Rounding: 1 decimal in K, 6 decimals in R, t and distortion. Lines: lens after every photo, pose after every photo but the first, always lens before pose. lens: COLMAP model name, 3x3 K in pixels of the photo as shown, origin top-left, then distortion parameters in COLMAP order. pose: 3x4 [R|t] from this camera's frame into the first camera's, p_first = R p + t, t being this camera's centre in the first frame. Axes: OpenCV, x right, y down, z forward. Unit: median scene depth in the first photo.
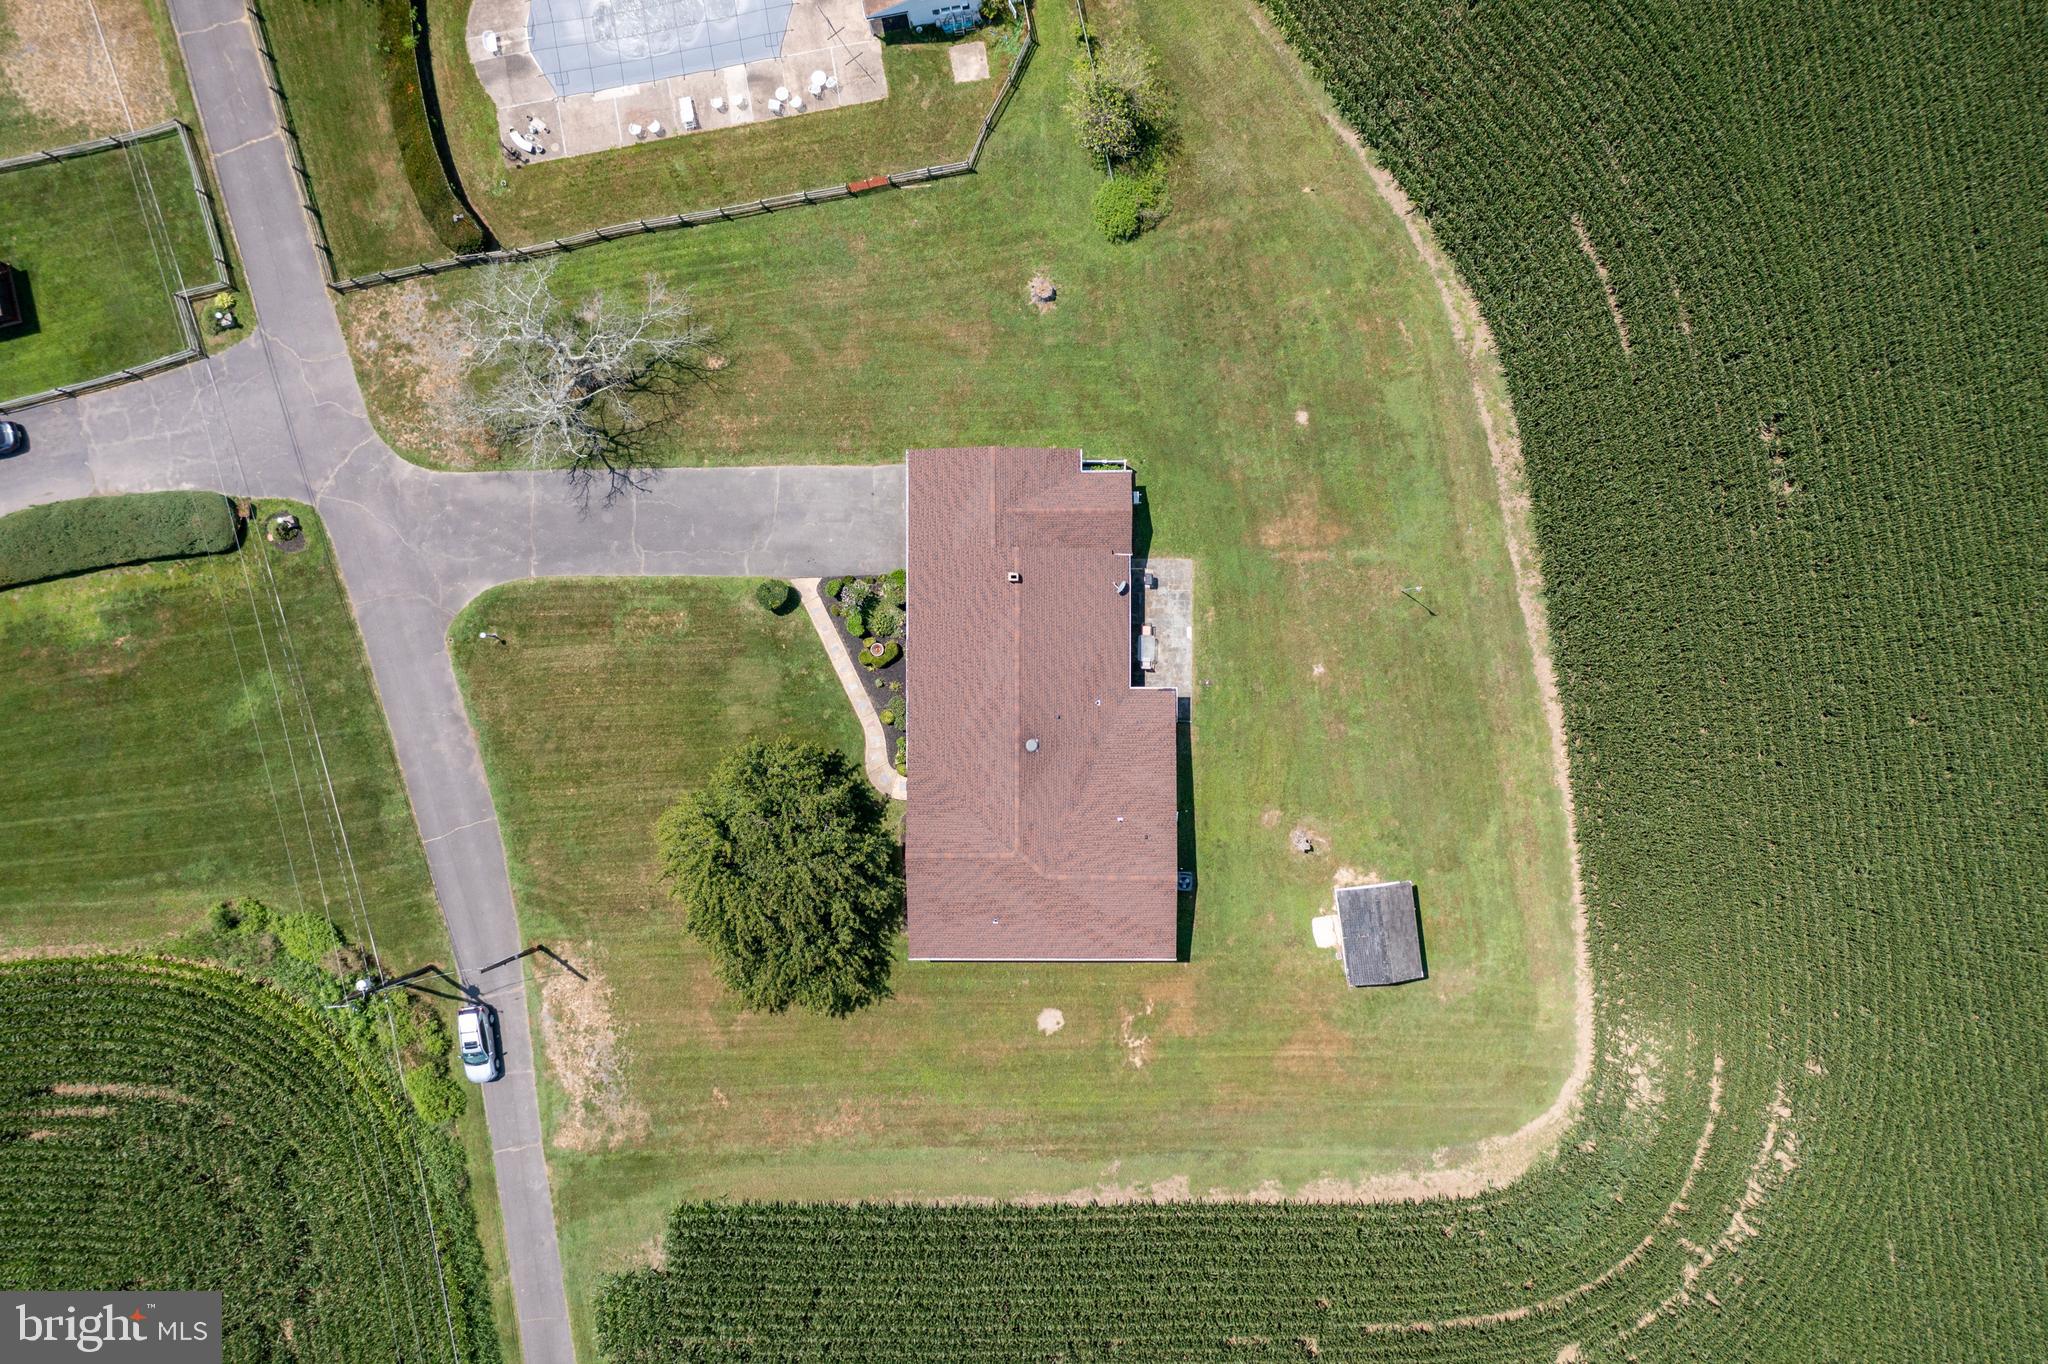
lens RADIAL K [[1617.1, 0, 1024.0], [0, 1617.1, 682.0], [0, 0, 1]] dist [-0.006583, -0.002569]
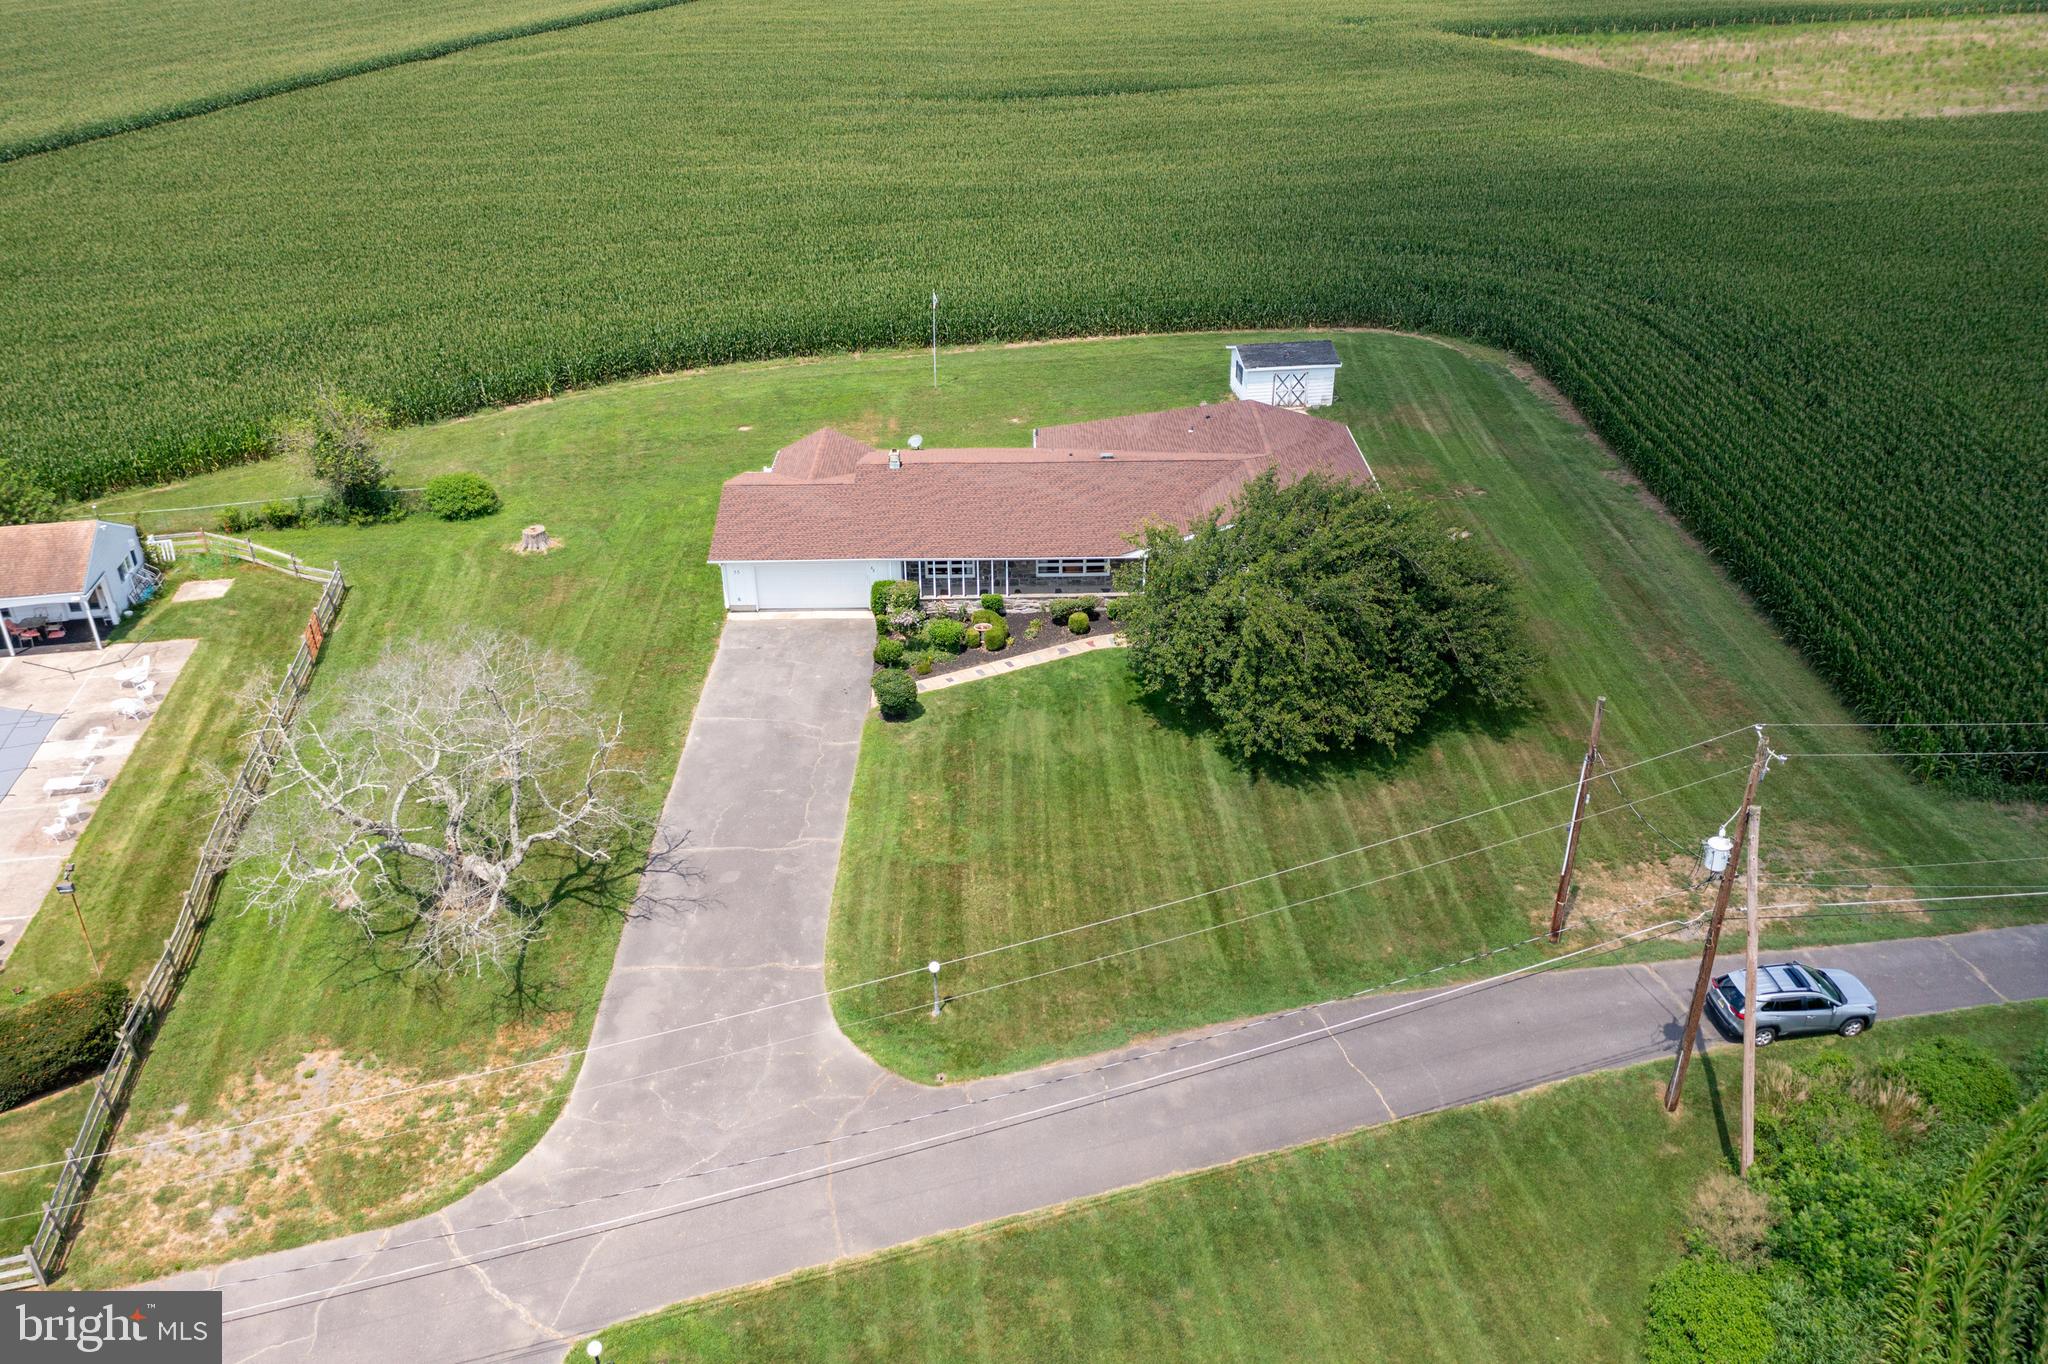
lens RADIAL K [[1582.1, 0, 1029.9], [0, 1582.1, 730.4], [0, 0, 1]] dist [-0.000974, 0.001113]
pose [[-0.003335, -0.488397, 0.872615, -0.701052], [0.999910, -0.013000, -0.003455, 0.002196], [0.013031, 0.872525, 0.488396, 0.696562]]
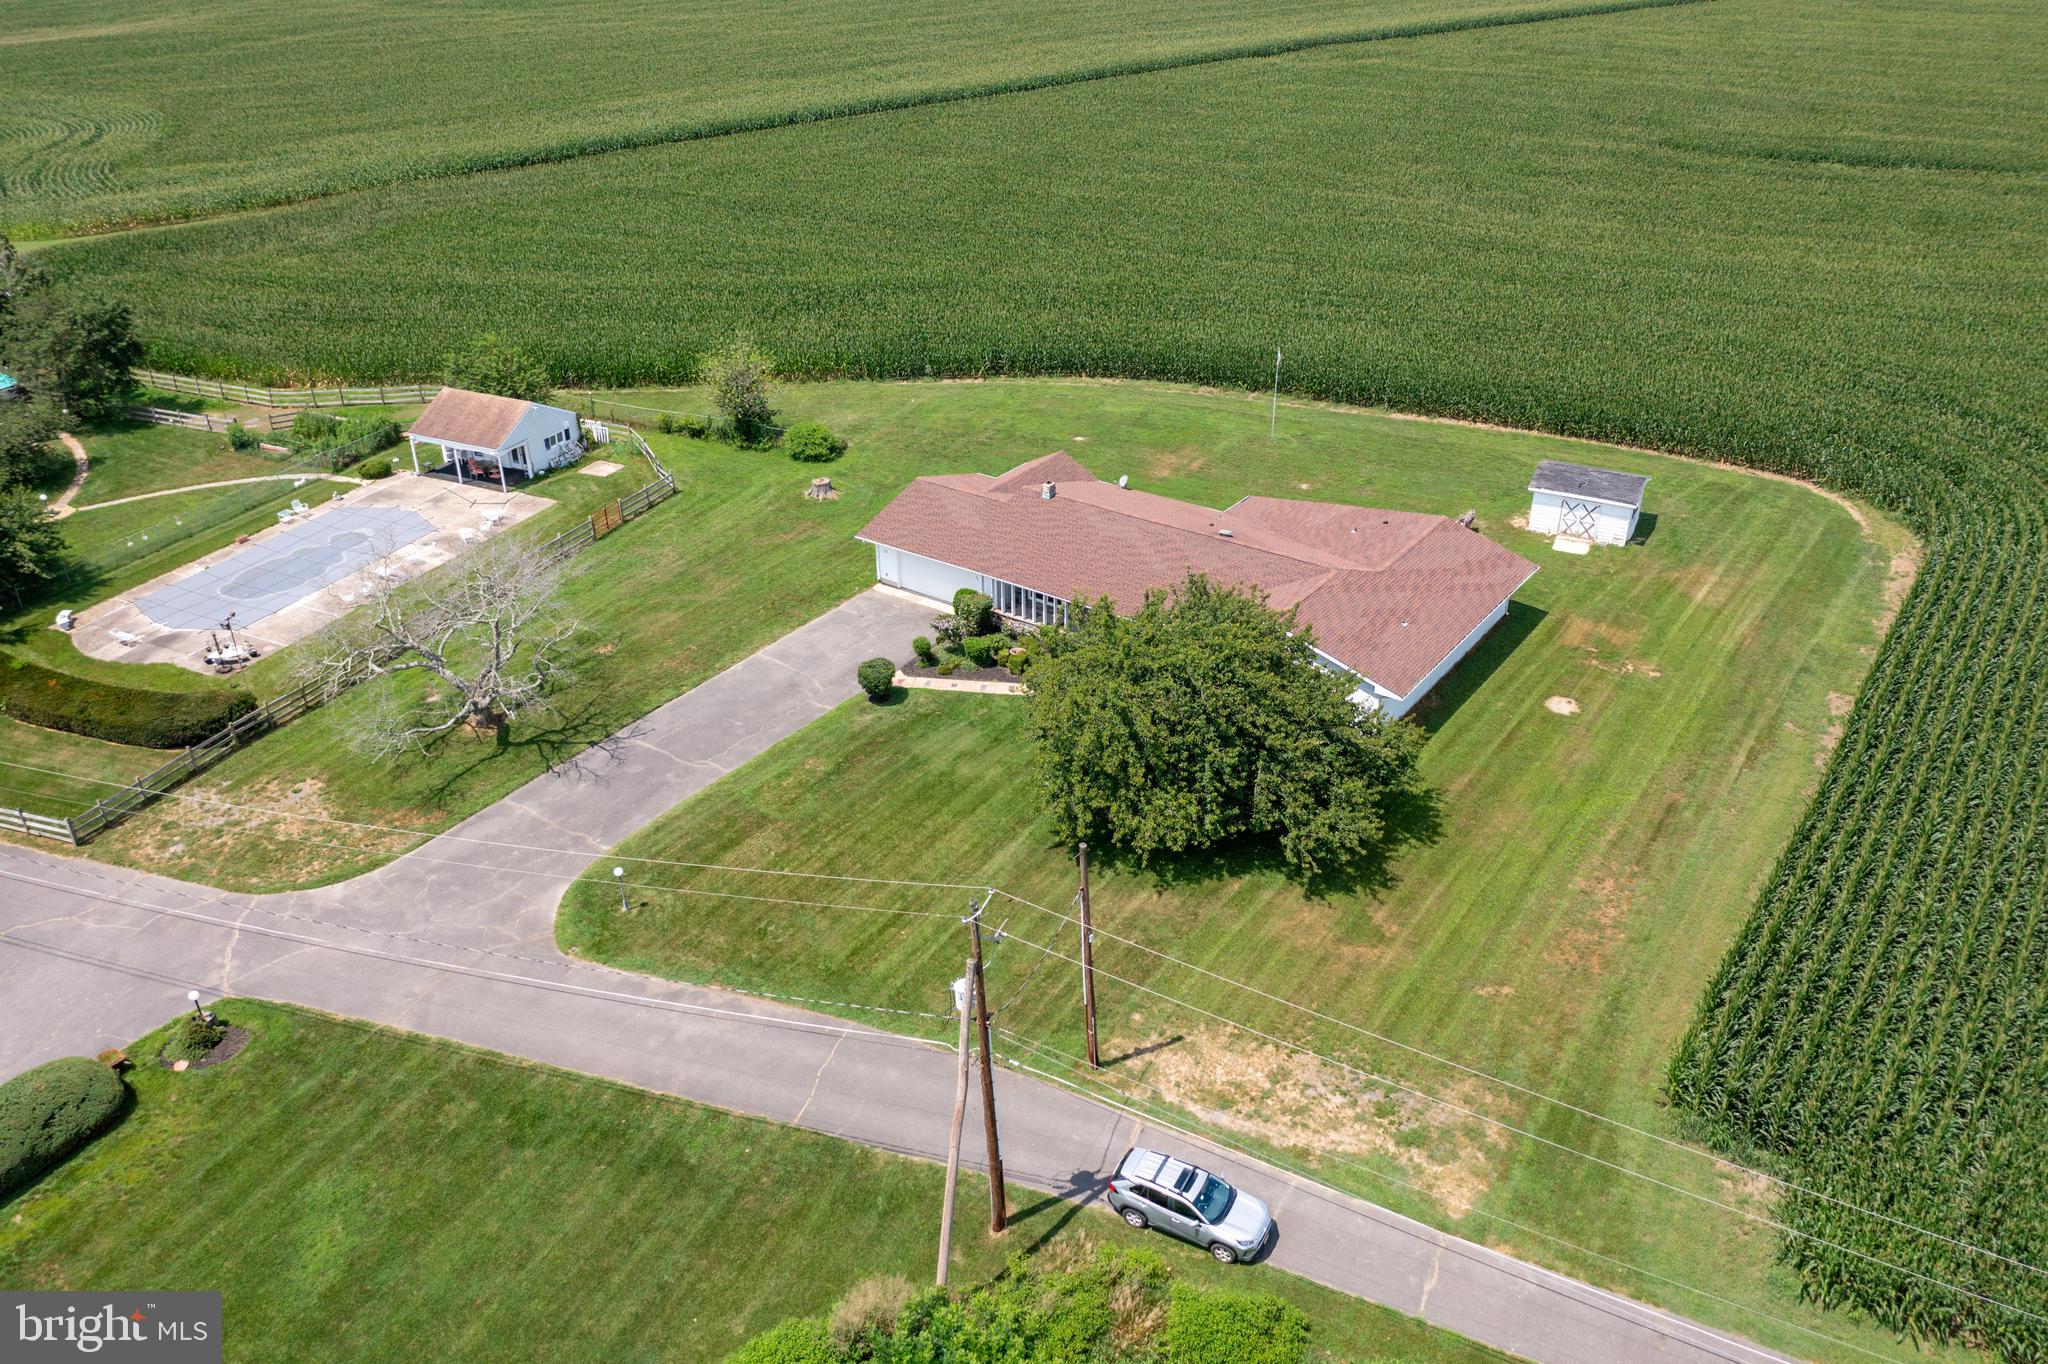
lens RADIAL K [[1617.1, 0, 1024.0], [0, 1617.1, 682.0], [0, 0, 1]] dist [-0.006583, -0.002569]
pose [[0.587747, -0.379872, 0.714318, -0.643092], [0.809041, 0.273224, -0.520386, 0.387141], [0.002511, 0.883768, 0.467919, 0.640606]]
